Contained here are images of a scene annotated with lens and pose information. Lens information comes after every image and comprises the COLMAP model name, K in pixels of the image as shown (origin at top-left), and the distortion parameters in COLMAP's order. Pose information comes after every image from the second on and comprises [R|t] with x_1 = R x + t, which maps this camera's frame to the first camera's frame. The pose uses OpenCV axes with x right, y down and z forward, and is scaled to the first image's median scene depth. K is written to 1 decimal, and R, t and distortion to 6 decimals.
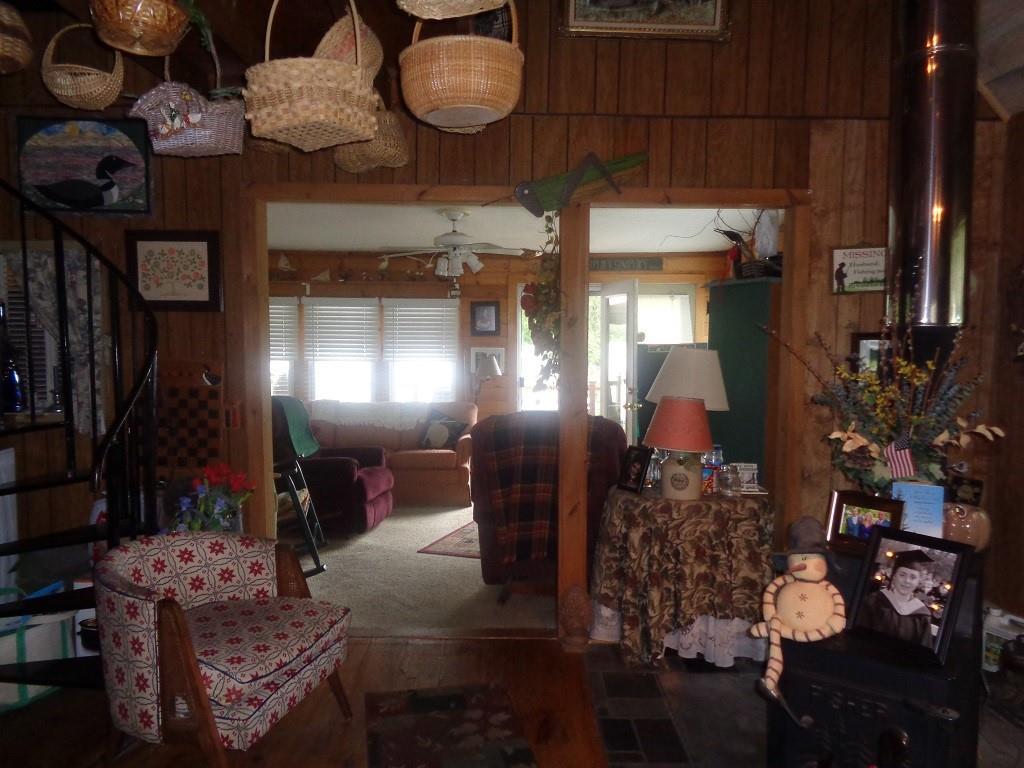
lens RADIAL K [[754.2, 0, 512.0], [0, 754.2, 384.0], [0, 0, 1]] dist [-0.003716, 0.003137]
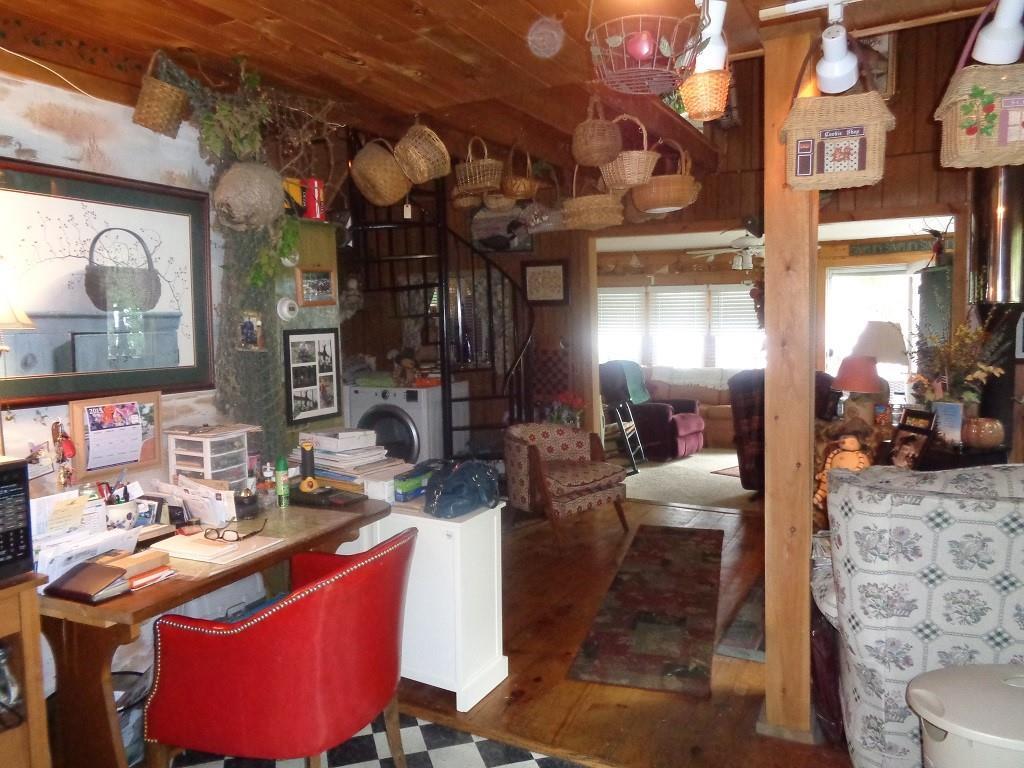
lens RADIAL K [[825.8, 0, 512.0], [0, 825.8, 384.0], [0, 0, 1]] dist [0.004779, 0.001388]
pose [[0.874225, 0.017157, -0.485217, 0.427054], [-0.006365, 0.999695, 0.023881, 0.040302], [0.485479, -0.017789, 0.874068, -0.732966]]
